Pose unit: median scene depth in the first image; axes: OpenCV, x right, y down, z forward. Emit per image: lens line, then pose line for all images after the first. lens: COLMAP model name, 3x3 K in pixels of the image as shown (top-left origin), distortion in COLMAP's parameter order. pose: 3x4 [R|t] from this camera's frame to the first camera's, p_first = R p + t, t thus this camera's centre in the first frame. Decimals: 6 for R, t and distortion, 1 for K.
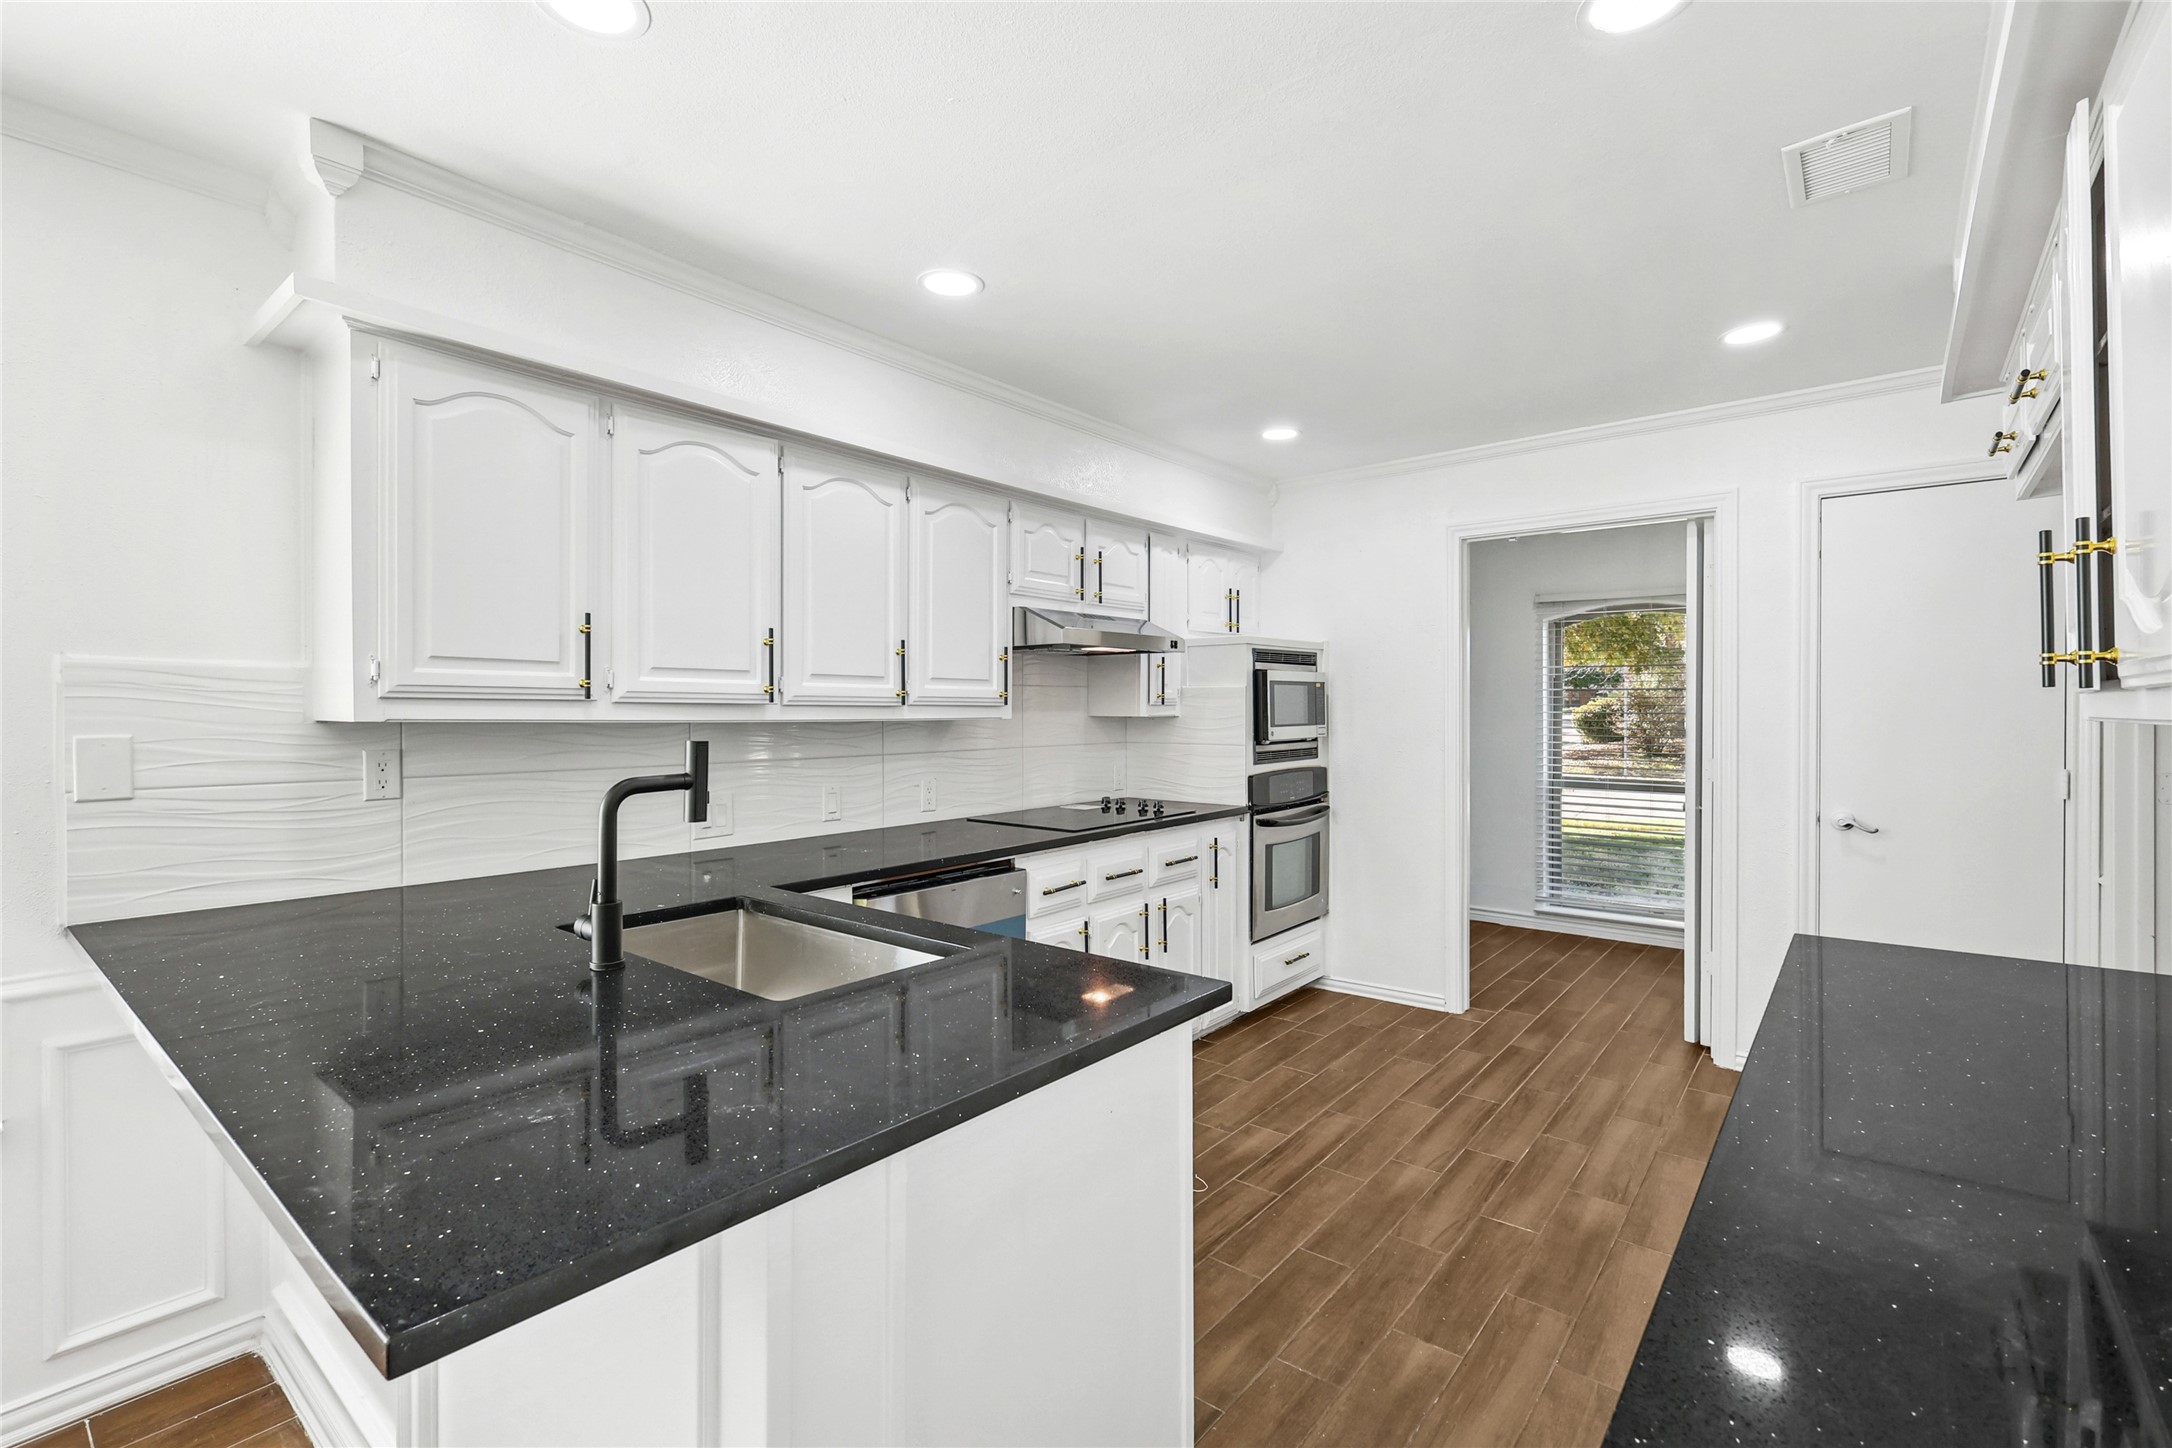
lens RADIAL K [[958.6, 0, 1086.0], [0, 958.6, 724.0], [0, 0, 1]] dist [0.001248, 0.000438]
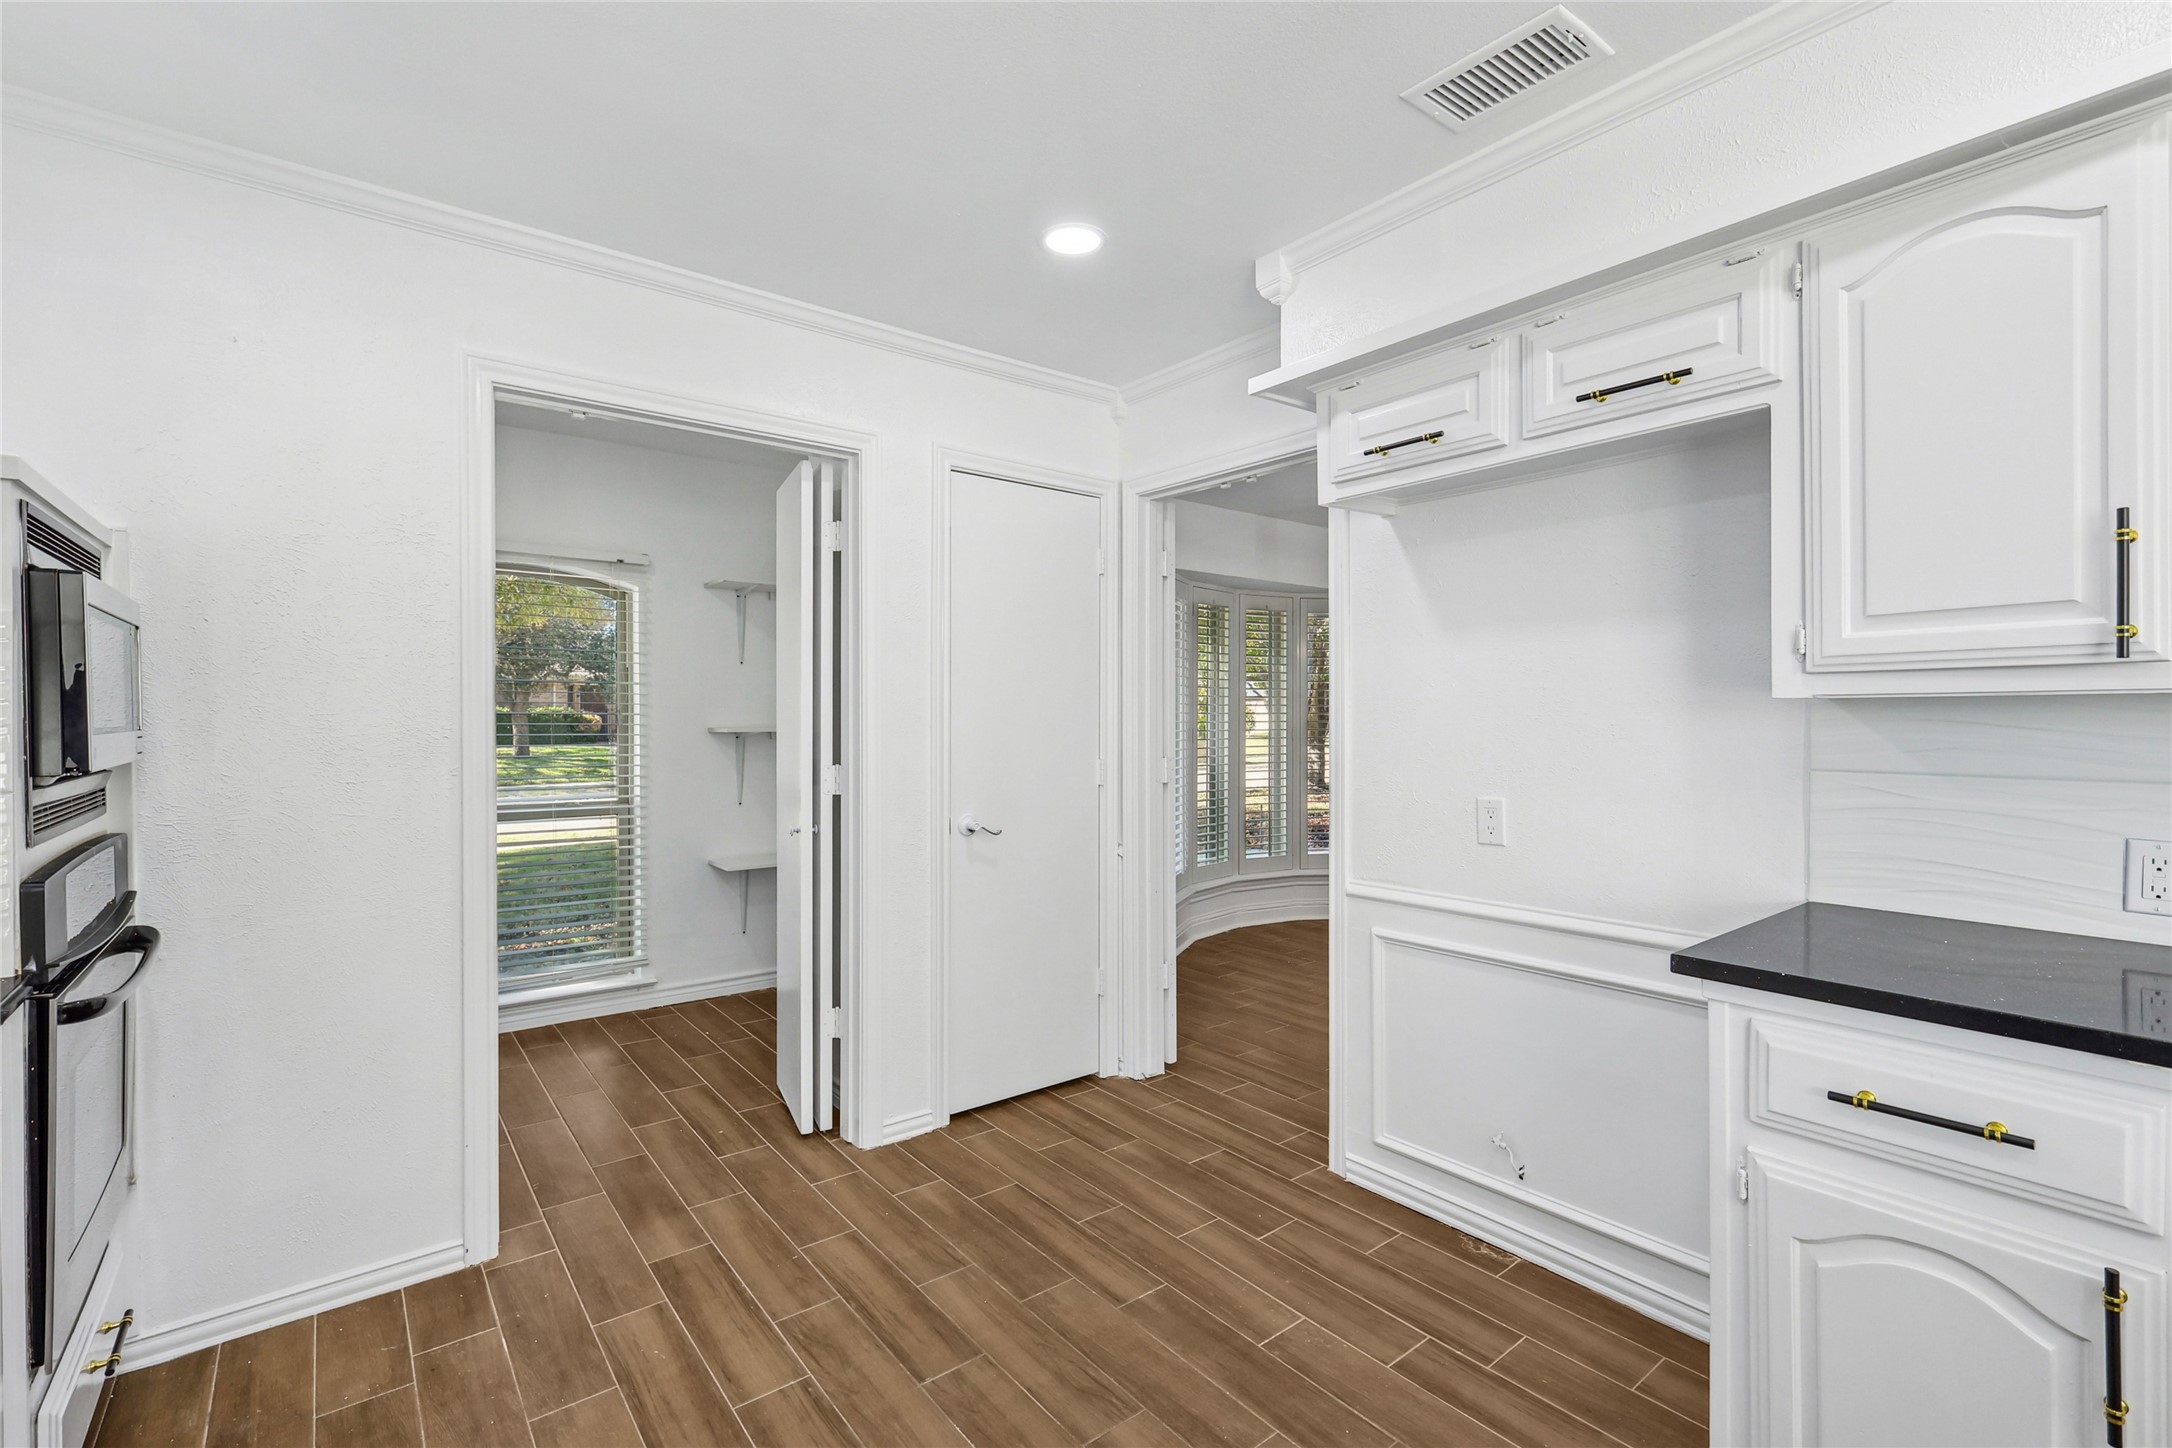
lens RADIAL K [[958.6, 0, 1086.0], [0, 958.6, 724.0], [0, 0, 1]] dist [0.001248, 0.000438]
pose [[0.206003, 0.001413, 0.978550, -0.088879], [0.014306, 0.999888, -0.004456, 0.007624], [-0.978447, 0.014917, 0.205960, 0.649436]]
